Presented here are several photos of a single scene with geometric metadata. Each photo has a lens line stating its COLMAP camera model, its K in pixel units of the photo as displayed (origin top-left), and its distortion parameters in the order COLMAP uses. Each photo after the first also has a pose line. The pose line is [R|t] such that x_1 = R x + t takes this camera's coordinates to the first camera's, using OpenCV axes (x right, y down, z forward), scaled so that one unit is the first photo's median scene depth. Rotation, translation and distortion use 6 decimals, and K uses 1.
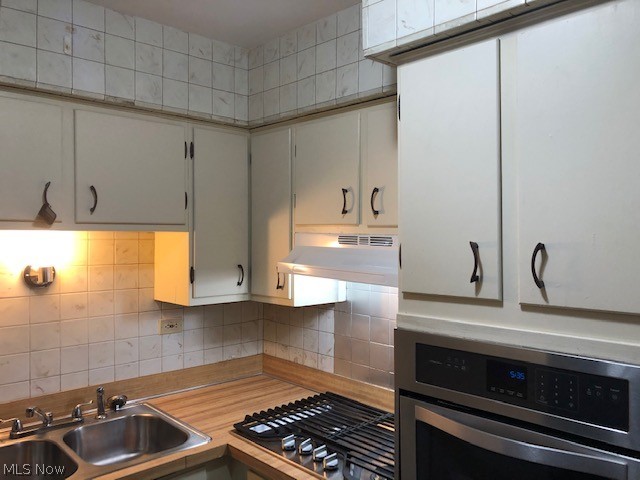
lens RADIAL K [[529.8, 0, 322.9], [0, 529.8, 233.7], [0, 0, 1]] dist [0.038353, -0.047800]
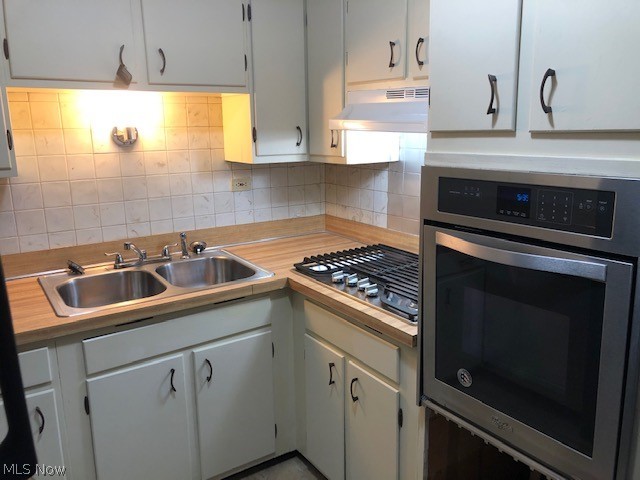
lens RADIAL K [[529.8, 0, 318.0], [0, 529.8, 239.0], [0, 0, 1]] dist [0.038353, -0.047800]
pose [[0.986540, 0.020379, -0.162244, 0.070389], [0.015523, 0.976050, 0.216994, 0.057479], [0.162780, -0.216592, 0.962596, -0.084317]]
